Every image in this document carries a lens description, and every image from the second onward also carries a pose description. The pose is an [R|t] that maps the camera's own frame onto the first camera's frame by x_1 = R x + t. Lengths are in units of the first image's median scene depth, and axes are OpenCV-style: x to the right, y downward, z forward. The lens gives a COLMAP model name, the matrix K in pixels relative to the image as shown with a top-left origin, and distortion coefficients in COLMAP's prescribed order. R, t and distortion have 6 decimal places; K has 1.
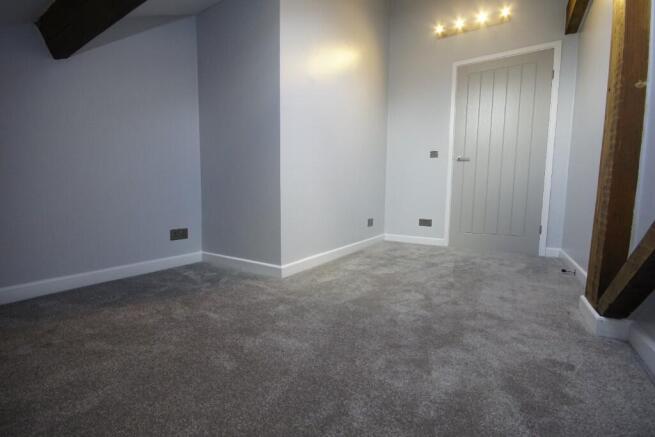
lens RADIAL K [[286.5, 0, 323.4], [0, 286.5, 219.6], [0, 0, 1]] dist [0.012429, -0.016082]
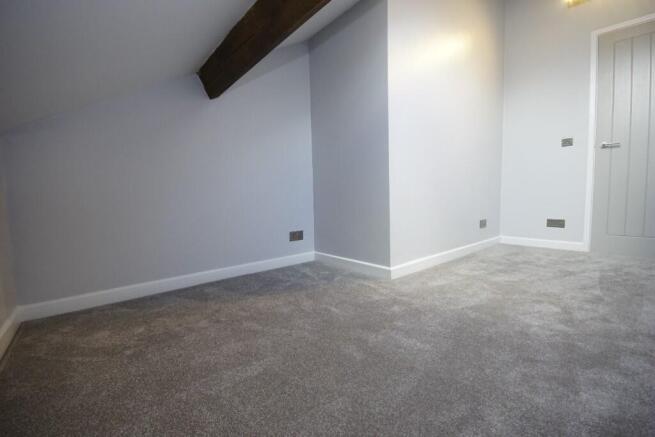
lens RADIAL K [[286.5, 0, 323.4], [0, 286.5, 219.6], [0, 0, 1]] dist [0.012429, -0.016082]
pose [[0.946671, -0.012535, -0.321957, -0.058845], [0.011814, 0.999921, -0.004195, -0.012018], [0.321984, 0.000168, 0.946745, -0.066749]]
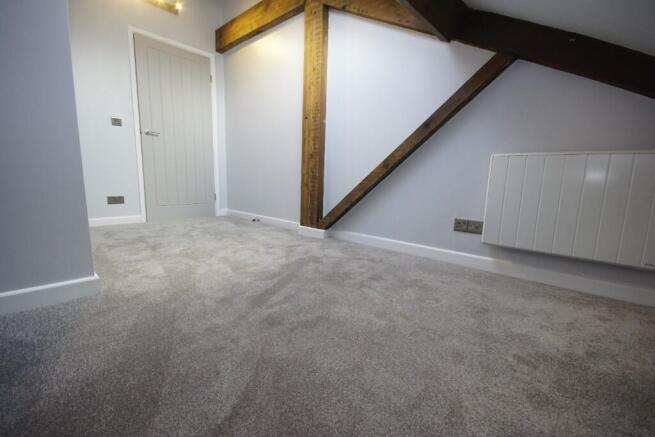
lens RADIAL K [[286.5, 0, 323.4], [0, 286.5, 219.6], [0, 0, 1]] dist [0.012429, -0.016082]
pose [[0.179936, -0.149515, 0.972249, -0.938946], [0.062235, 0.988131, 0.140439, -0.034255], [-0.981708, 0.035238, 0.187106, 0.502386]]
